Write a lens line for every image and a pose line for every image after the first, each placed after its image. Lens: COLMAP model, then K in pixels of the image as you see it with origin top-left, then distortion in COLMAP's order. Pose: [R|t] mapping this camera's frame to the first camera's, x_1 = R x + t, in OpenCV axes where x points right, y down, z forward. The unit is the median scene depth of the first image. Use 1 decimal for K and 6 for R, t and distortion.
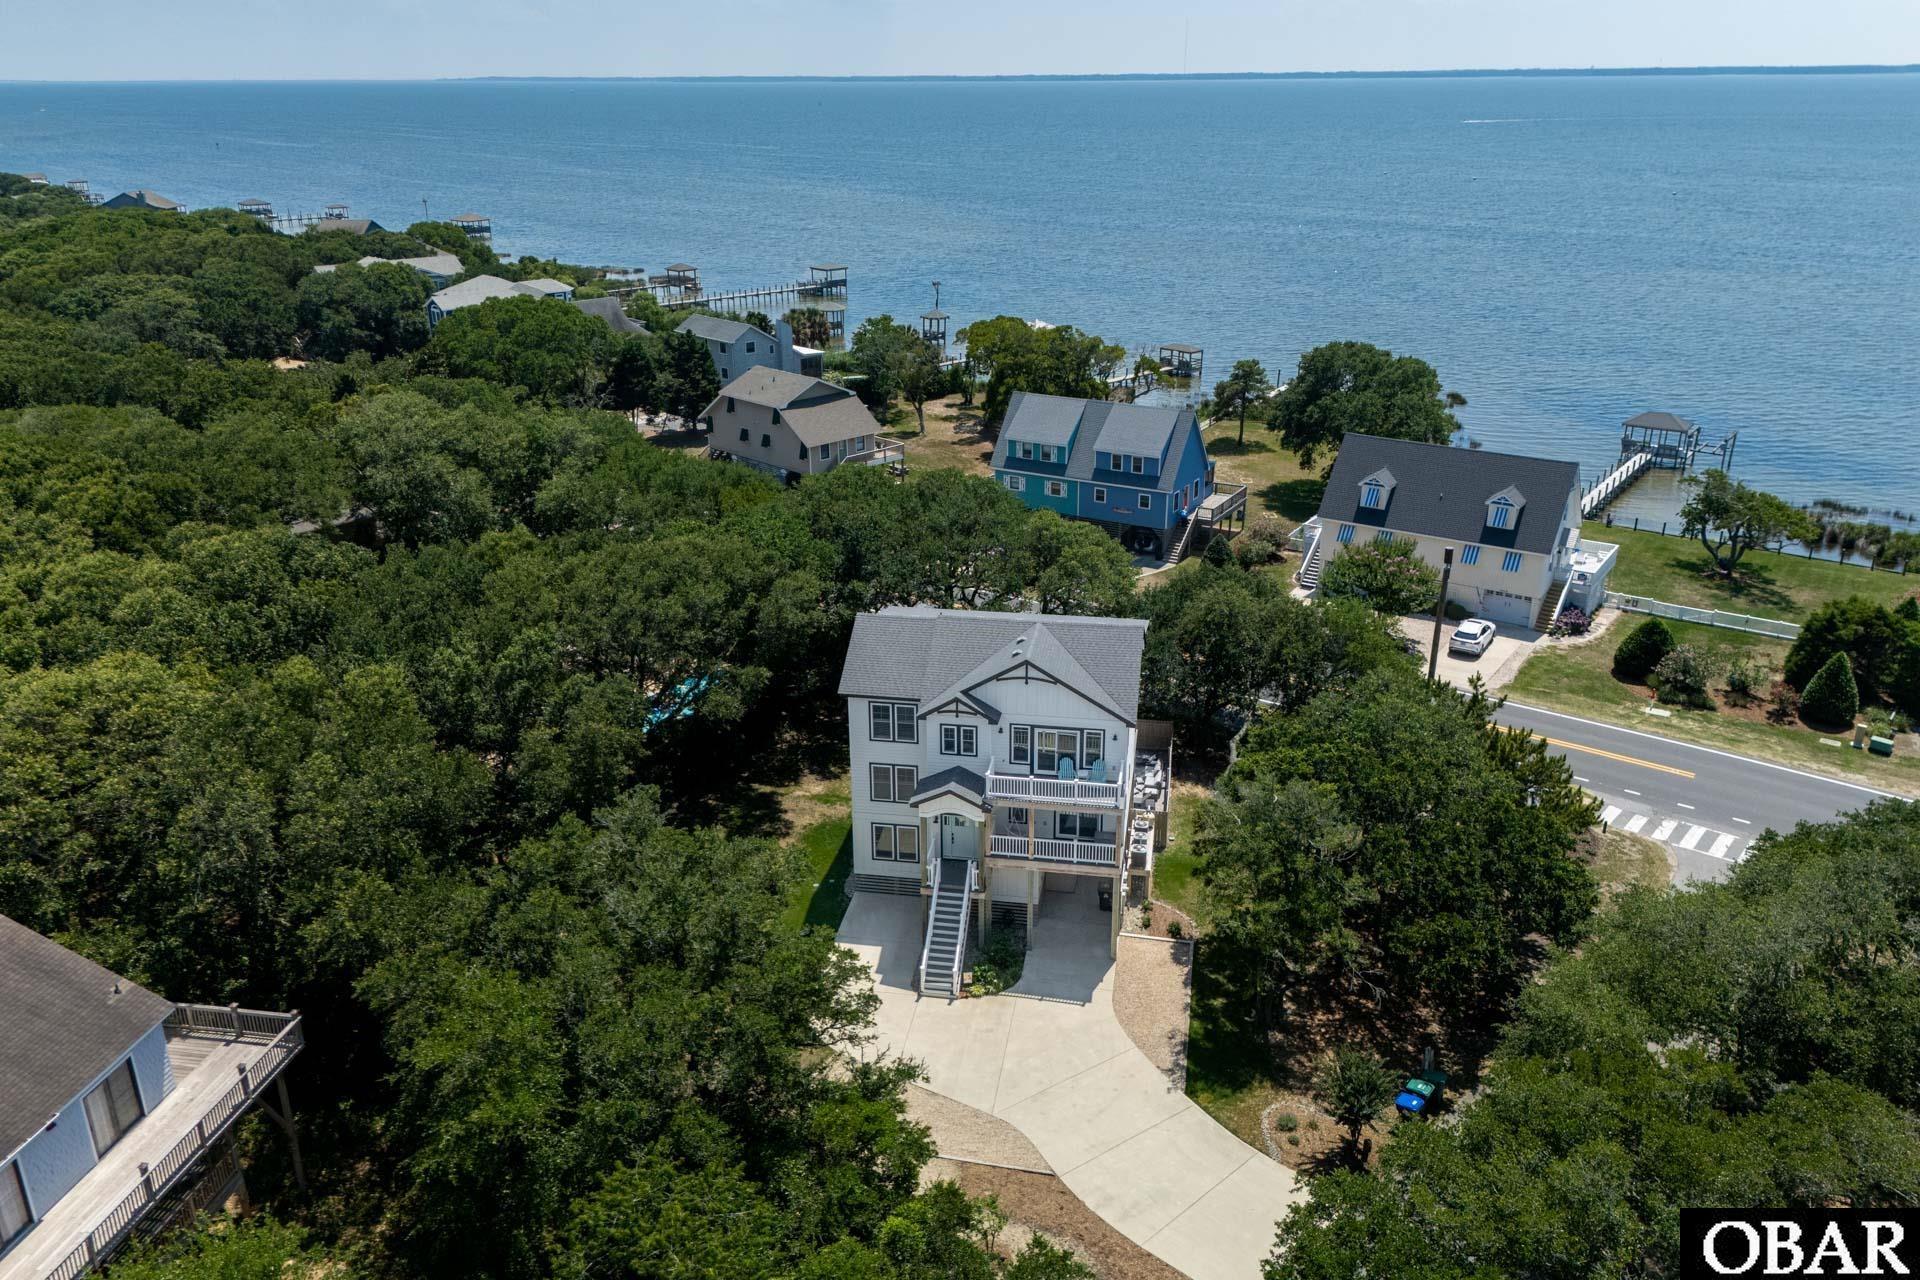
lens RADIAL K [[1353.6, 0, 960.0], [0, 1353.6, 640.0], [0, 0, 1]] dist [0.087060, 0.000190]
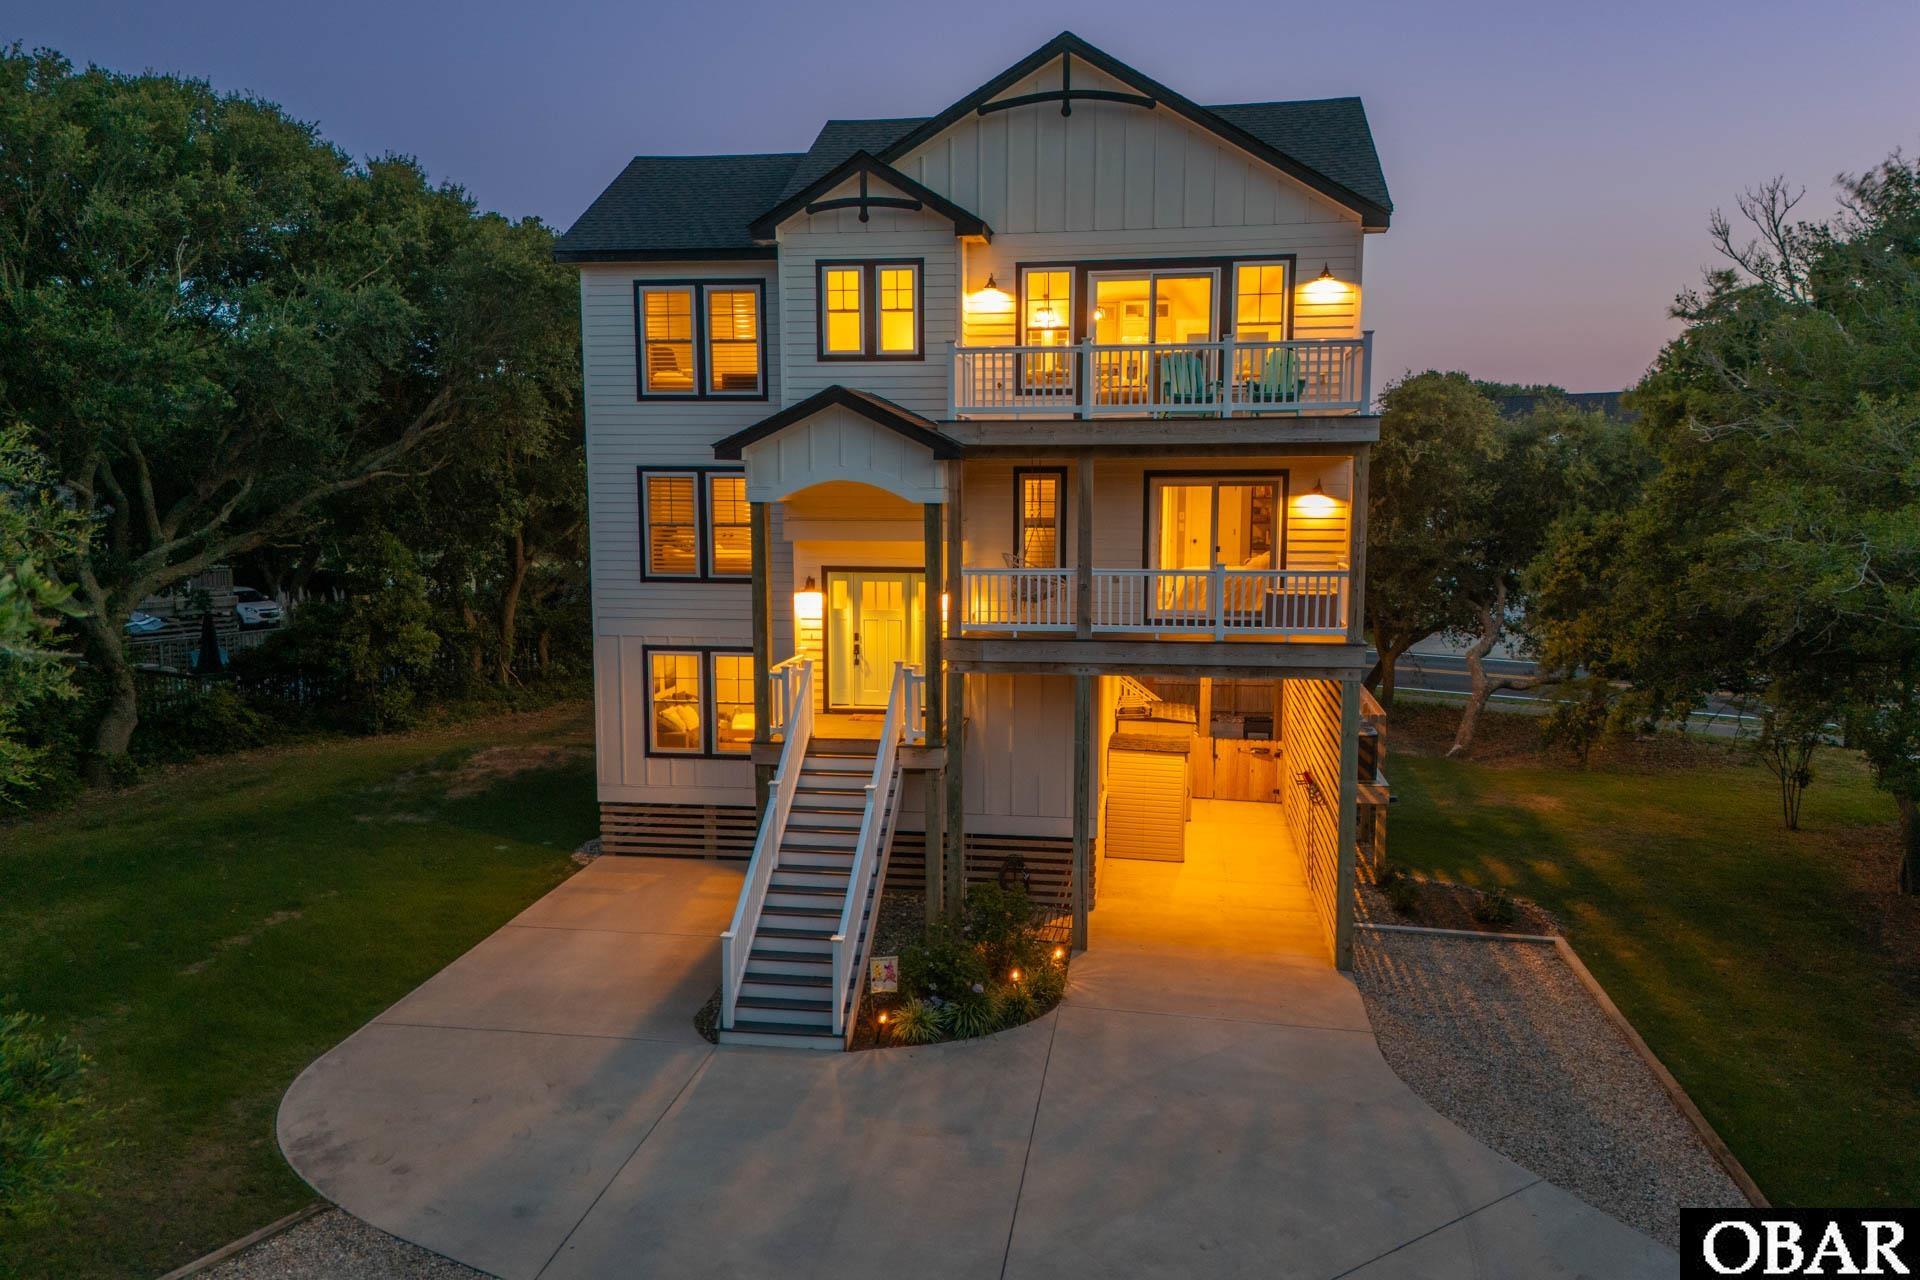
lens RADIAL K [[1410.0, 0, 960.0], [0, 1410.0, 640.0], [0, 0, 1]] dist [0.052648, -0.004379]
pose [[0.999846, 0.003628, 0.017166, 0.016298], [0.000650, 0.970050, -0.242906, 0.244722], [-0.017533, 0.242880, 0.969898, 0.667705]]
